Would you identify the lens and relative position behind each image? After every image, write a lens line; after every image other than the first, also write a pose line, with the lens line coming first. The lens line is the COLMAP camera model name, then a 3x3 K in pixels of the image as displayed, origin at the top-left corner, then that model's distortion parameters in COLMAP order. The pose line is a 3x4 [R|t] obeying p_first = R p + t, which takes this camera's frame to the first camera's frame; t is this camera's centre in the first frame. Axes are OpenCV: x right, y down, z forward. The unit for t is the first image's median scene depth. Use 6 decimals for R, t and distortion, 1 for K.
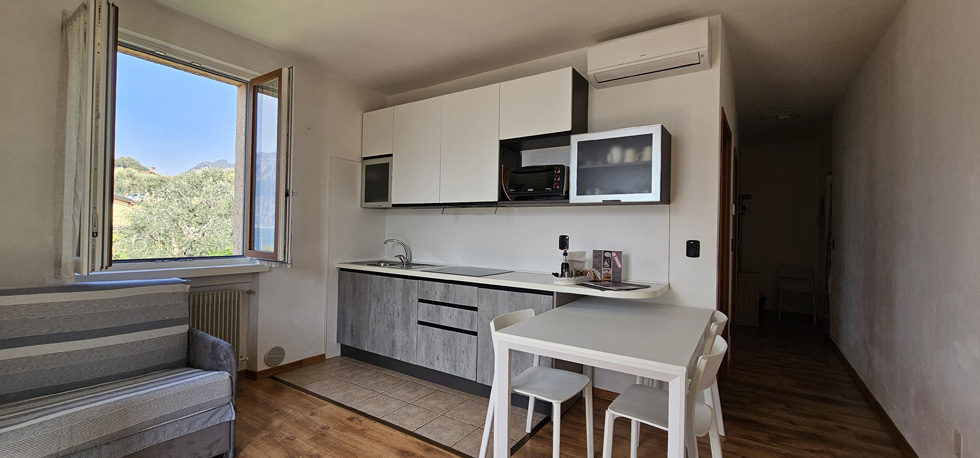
lens RADIAL K [[406.6, 0, 490.0], [0, 406.6, 229.0], [0, 0, 1]] dist [0.001400, 0.000608]
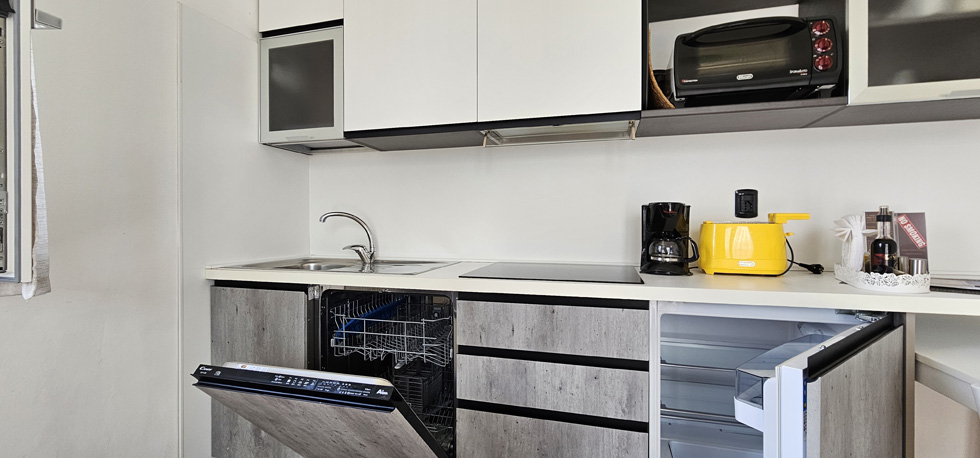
lens RADIAL K [[406.6, 0, 490.0], [0, 406.6, 229.0], [0, 0, 1]] dist [0.001400, 0.000608]
pose [[0.950143, -0.023276, 0.310945, -0.278305], [0.018150, 0.999648, 0.019367, 0.049458], [-0.311287, -0.012757, 0.950230, 0.626891]]
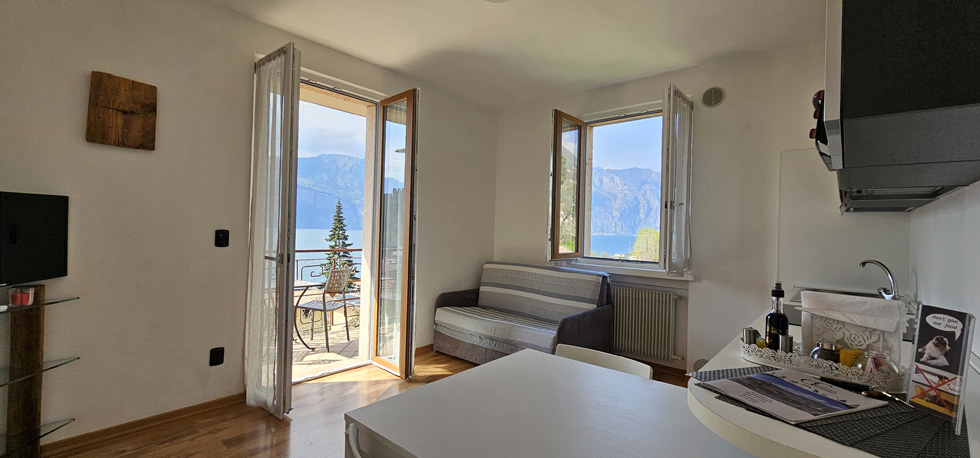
lens RADIAL K [[381.9, 0, 490.0], [0, 381.9, 229.0], [0, 0, 1]] dist [-0.000099, -0.000089]
pose [[-0.127880, -0.030873, -0.991309, 0.508017], [-0.022739, 0.999344, -0.028190, 0.012597], [0.991529, 0.018936, -0.128498, 0.645371]]
